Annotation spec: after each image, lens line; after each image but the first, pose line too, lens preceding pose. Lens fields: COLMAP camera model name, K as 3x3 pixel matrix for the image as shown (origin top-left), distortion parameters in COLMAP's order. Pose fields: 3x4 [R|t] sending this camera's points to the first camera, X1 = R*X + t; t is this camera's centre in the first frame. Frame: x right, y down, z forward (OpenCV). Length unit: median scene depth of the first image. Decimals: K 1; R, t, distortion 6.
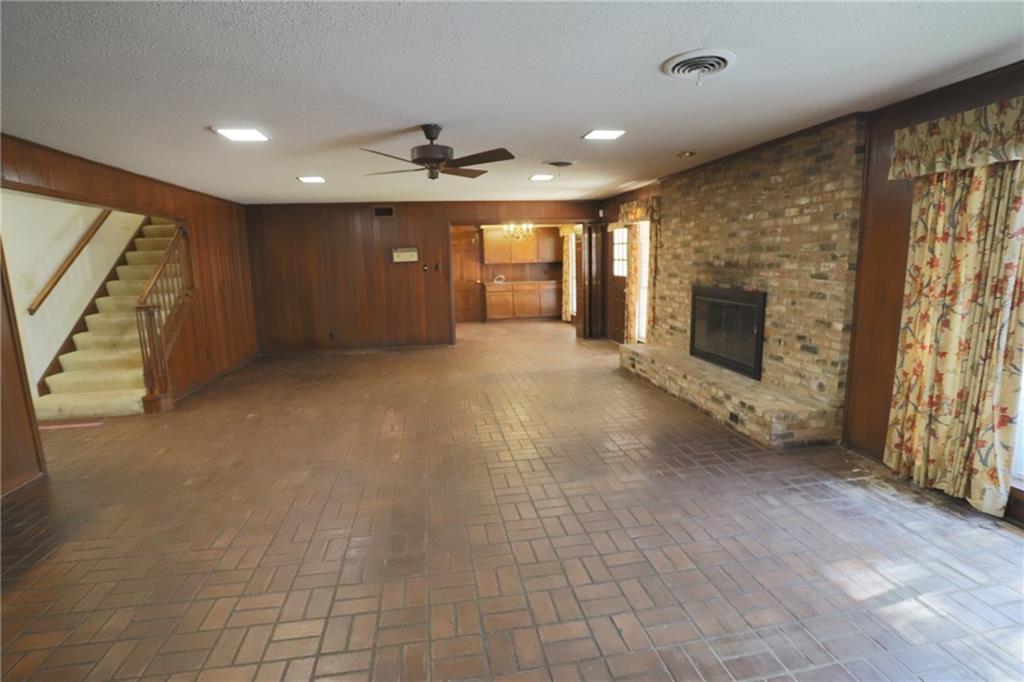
lens RADIAL K [[496.1, 0, 517.4], [0, 496.1, 343.3], [0, 0, 1]] dist [-0.050839, 0.007314]
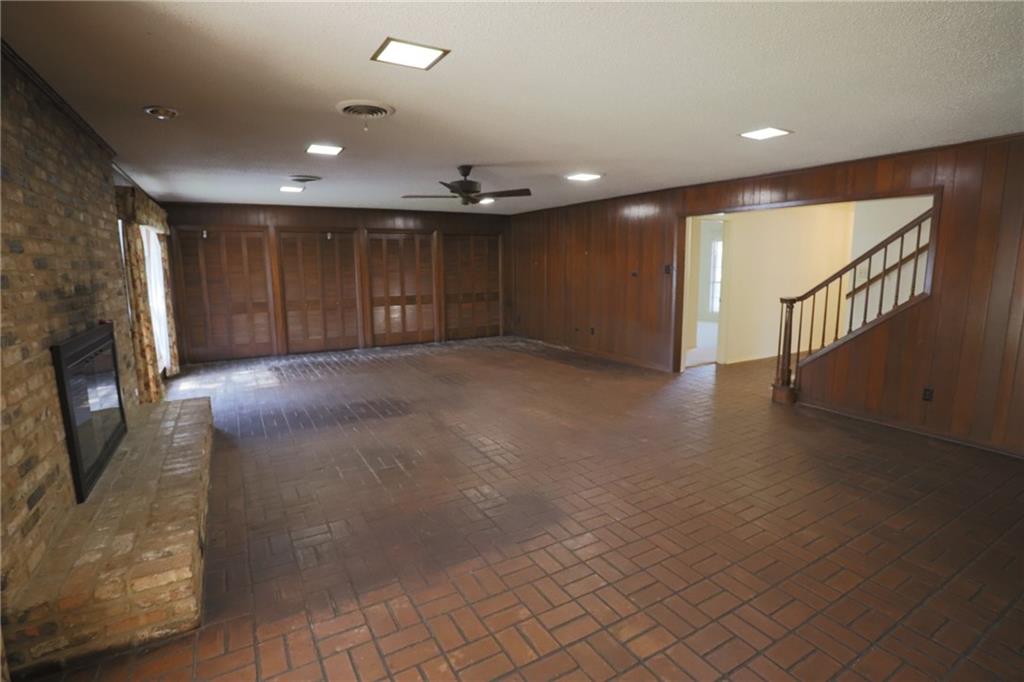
lens RADIAL K [[496.1, 0, 507.2], [0, 496.1, 341.0], [0, 0, 1]] dist [-0.050839, 0.007314]
pose [[-0.942561, 0.082632, -0.323653, 0.153294], [-0.027122, 0.946788, 0.320713, -0.331863], [0.332932, 0.311069, -0.890164, 1.880842]]
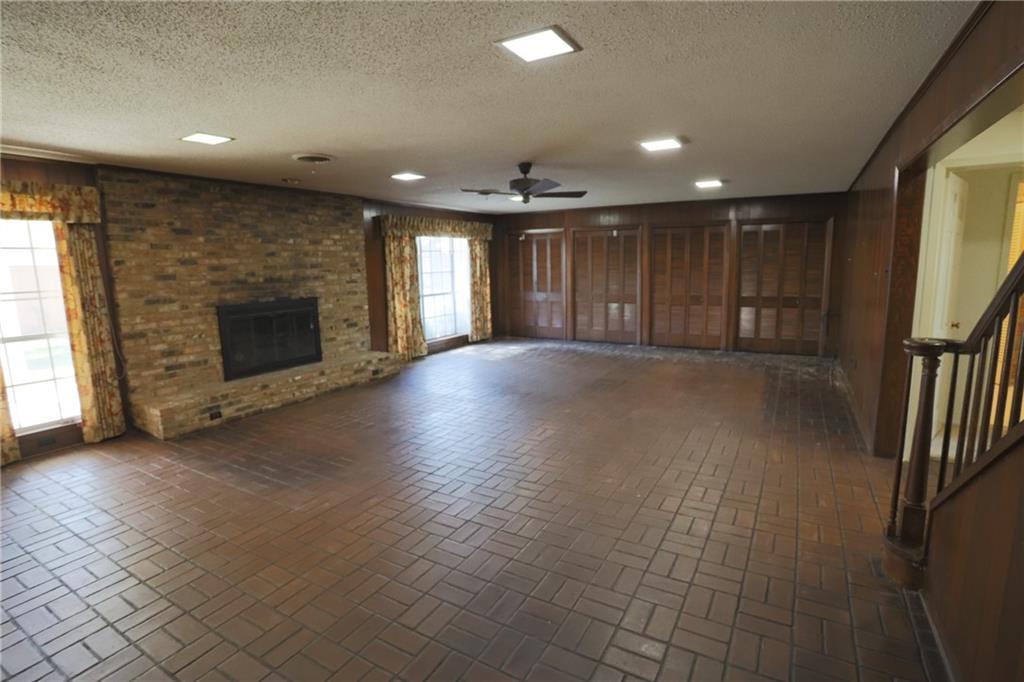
lens RADIAL K [[496.1, 0, 509.1], [0, 496.1, 347.3], [0, 0, 1]] dist [-0.050839, 0.007314]
pose [[-0.757487, -0.068454, 0.649251, -0.819332], [0.151516, 0.948901, 0.276823, -0.269597], [-0.635025, 0.308061, -0.708408, 1.664767]]
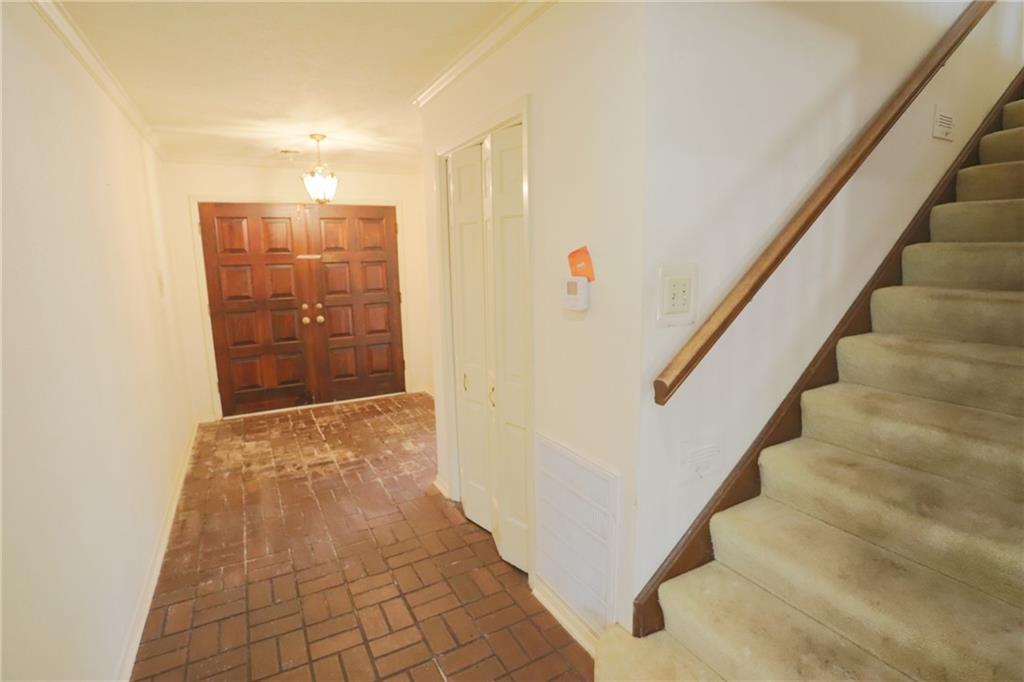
lens RADIAL K [[496.1, 0, 512.3], [0, 496.1, 340.2], [0, 0, 1]] dist [-0.050839, 0.007314]
pose [[0.342791, 0.173935, -0.923169, -0.808960], [-0.142145, 0.980998, 0.132050, -0.133026], [0.928595, 0.085959, 0.361001, 0.831122]]
